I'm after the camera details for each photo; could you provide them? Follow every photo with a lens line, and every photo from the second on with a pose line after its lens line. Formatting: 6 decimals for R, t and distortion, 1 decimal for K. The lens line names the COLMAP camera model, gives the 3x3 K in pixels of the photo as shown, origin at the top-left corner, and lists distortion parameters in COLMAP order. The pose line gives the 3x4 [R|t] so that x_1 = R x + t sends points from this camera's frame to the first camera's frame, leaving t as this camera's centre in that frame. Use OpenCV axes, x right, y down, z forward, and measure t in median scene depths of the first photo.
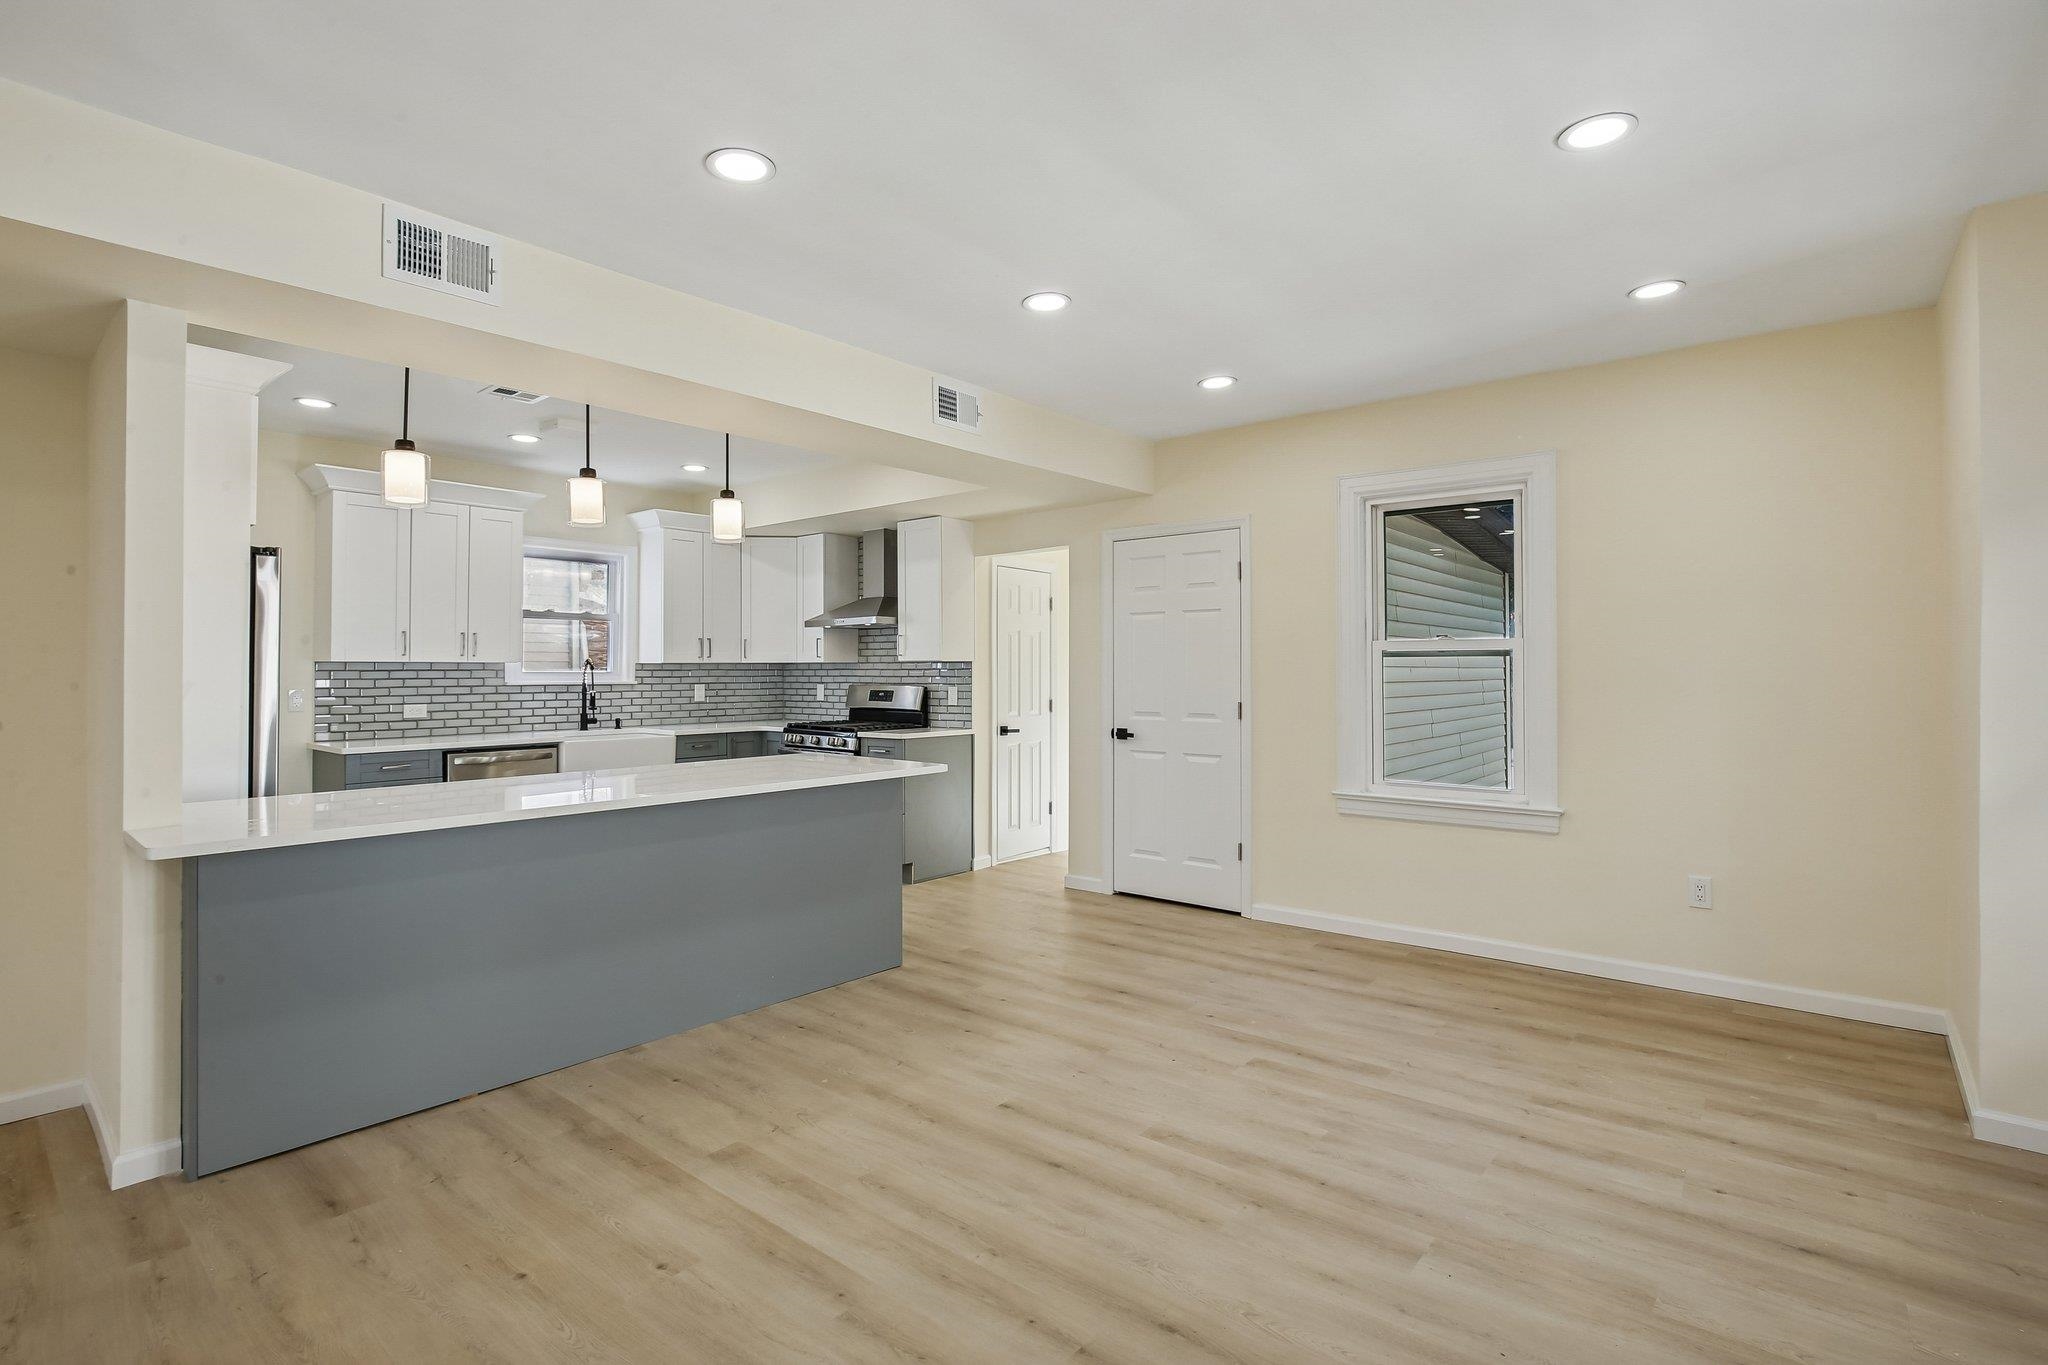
lens RADIAL K [[957.5, 0, 1027.3], [0, 957.5, 665.9], [0, 0, 1]] dist [-0.040761, 0.008001]
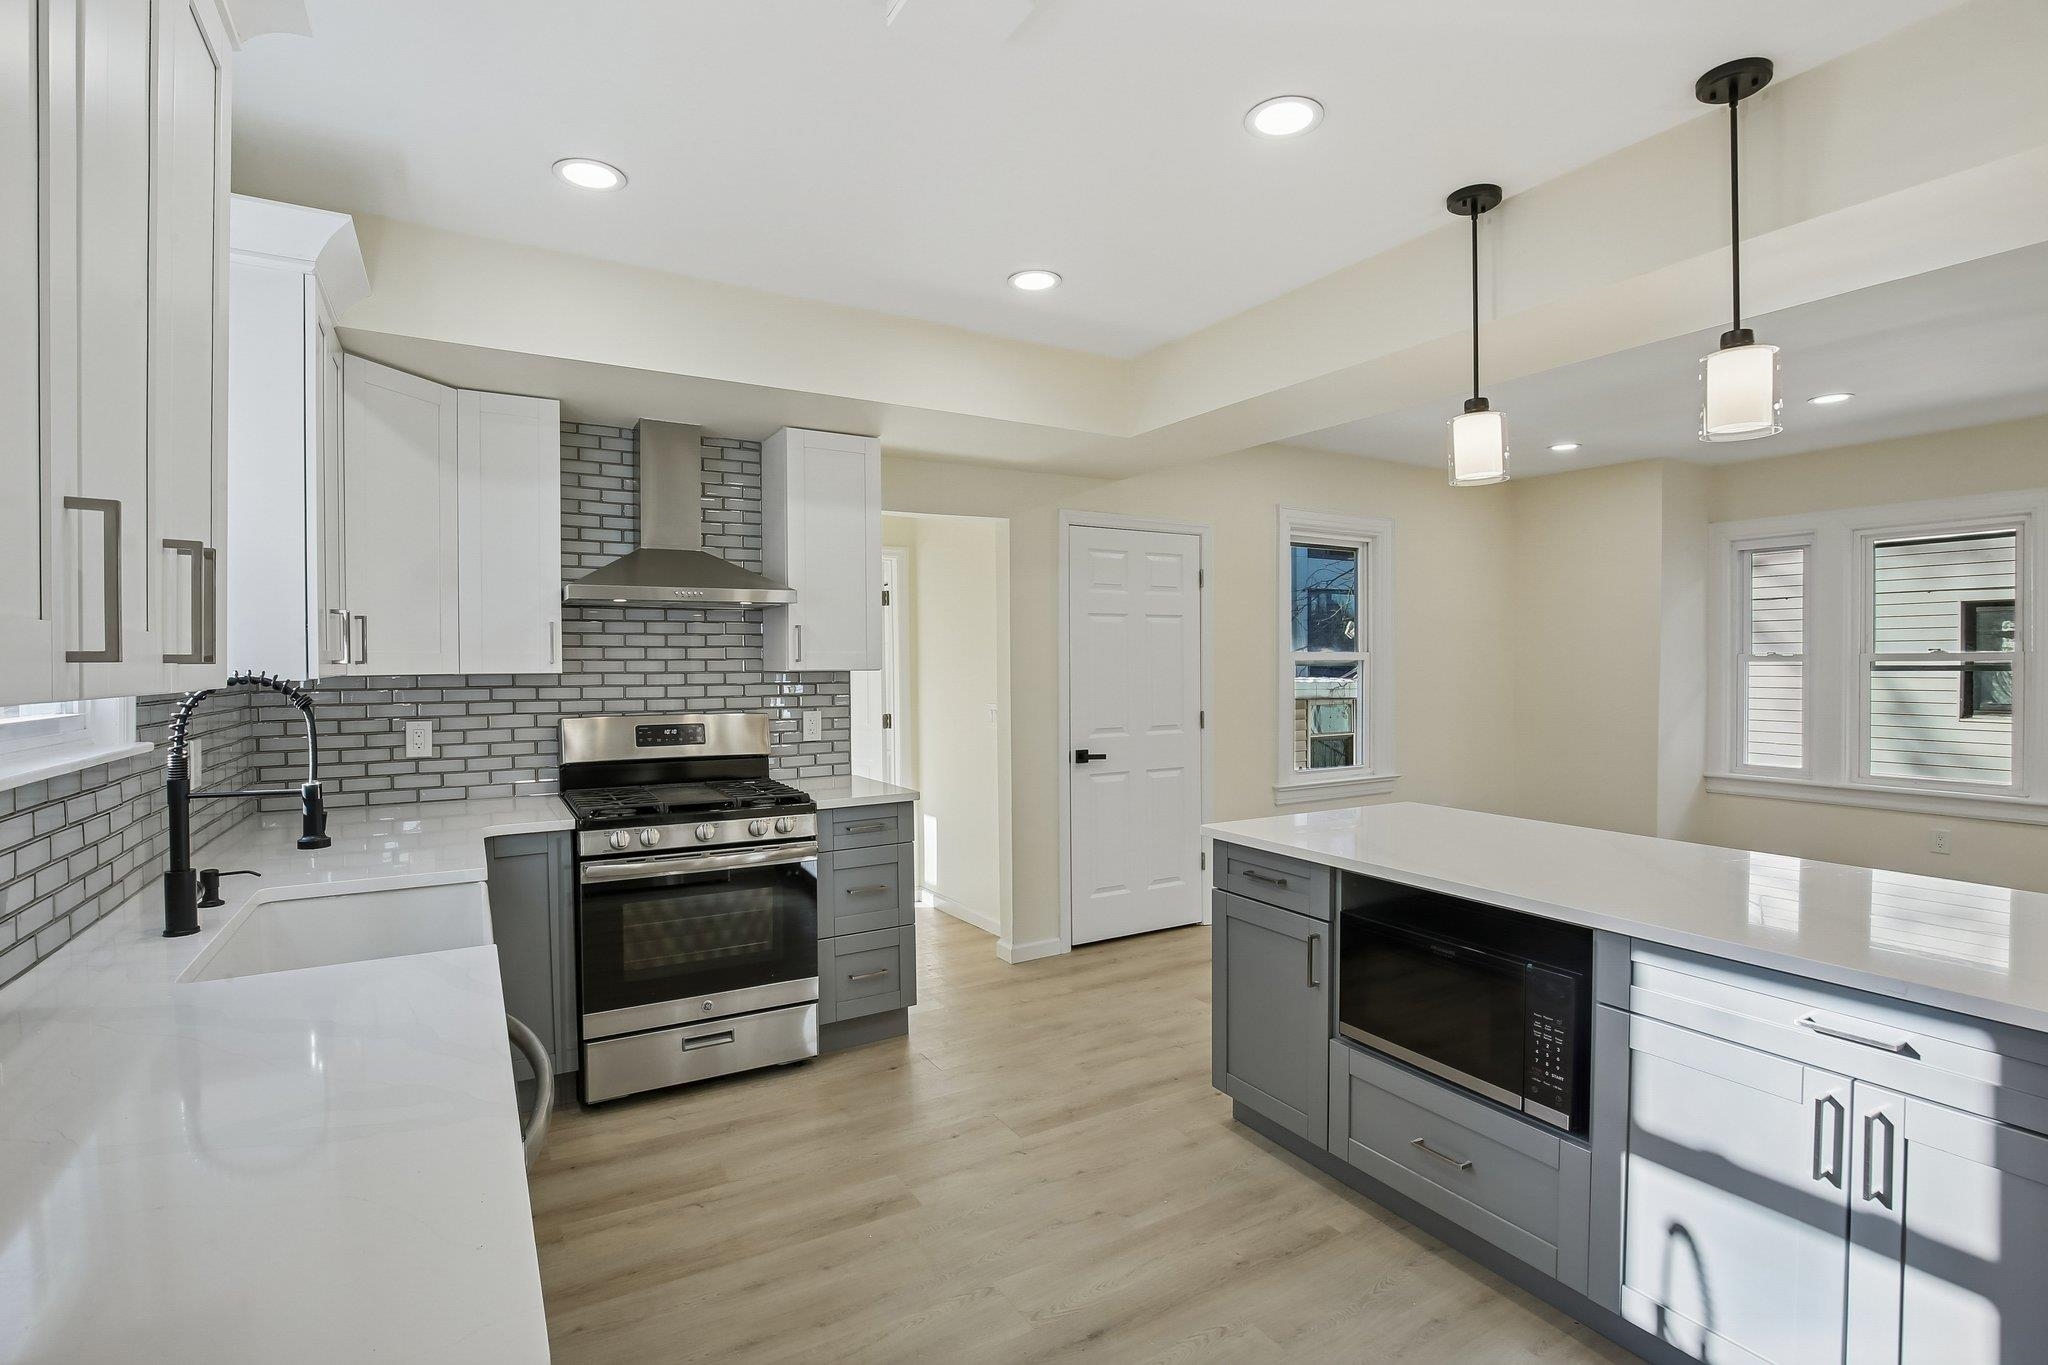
lens RADIAL K [[957.5, 0, 1021.3], [0, 957.5, 678.9], [0, 0, 1]] dist [-0.040761, 0.008001]
pose [[0.339743, -0.014872, 0.940401, -0.794562], [-0.000436, 0.999872, 0.015970, -0.011384], [-0.940518, -0.005835, 0.339693, 0.862084]]
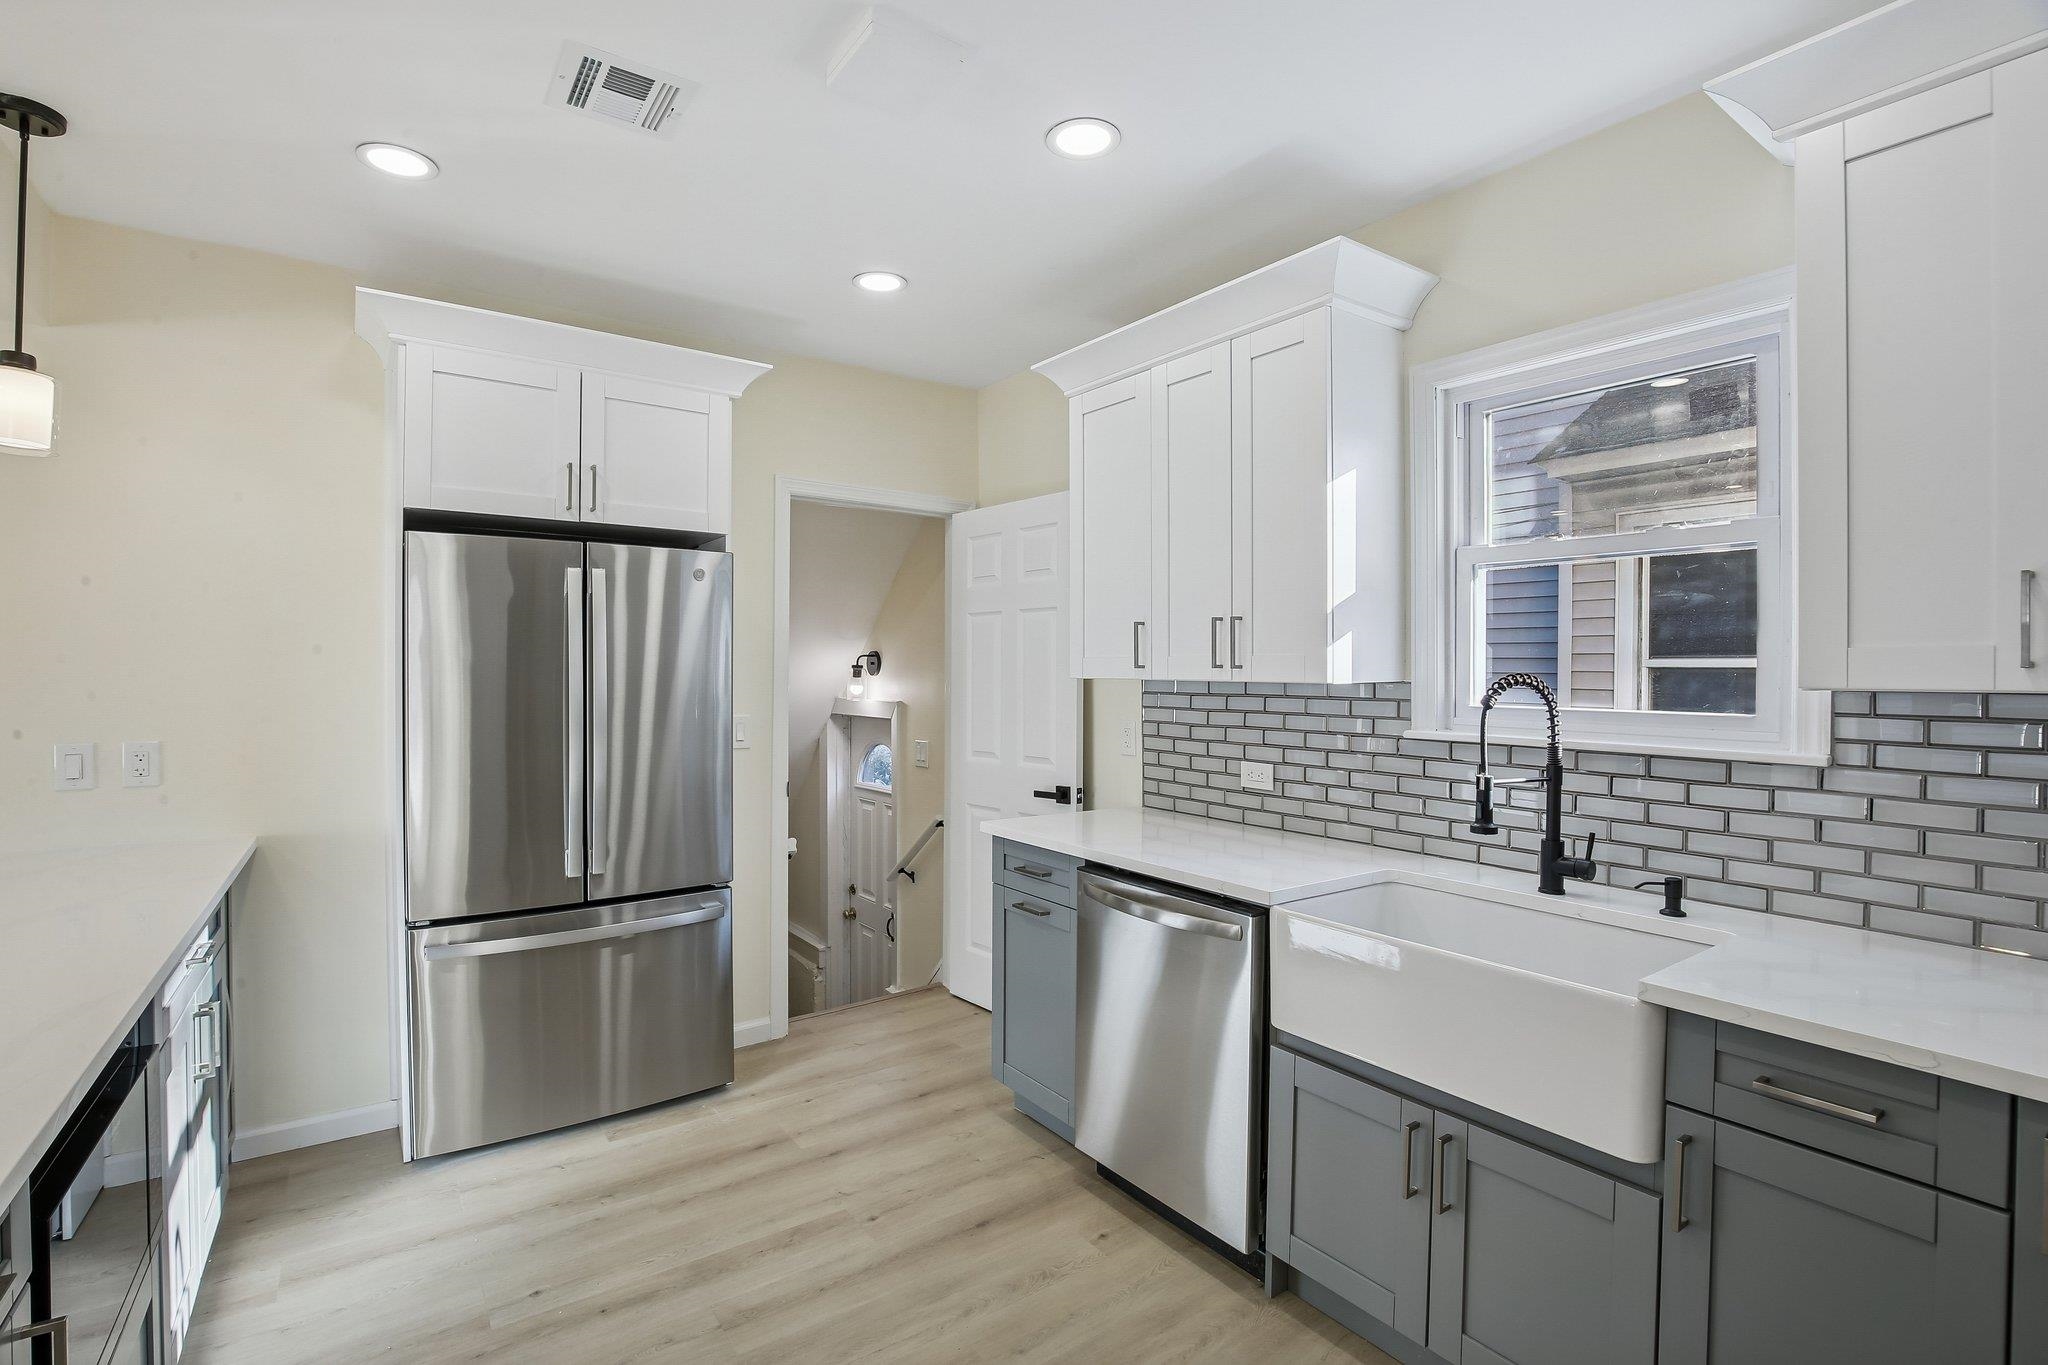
lens RADIAL K [[957.5, 0, 1016.0], [0, 957.5, 687.4], [0, 0, 1]] dist [-0.040761, 0.008001]
pose [[-0.260740, 0.022991, -0.965135, -0.133227], [0.002917, 0.999731, 0.023027, -0.013675], [0.965405, 0.003189, -0.260737, 1.135800]]
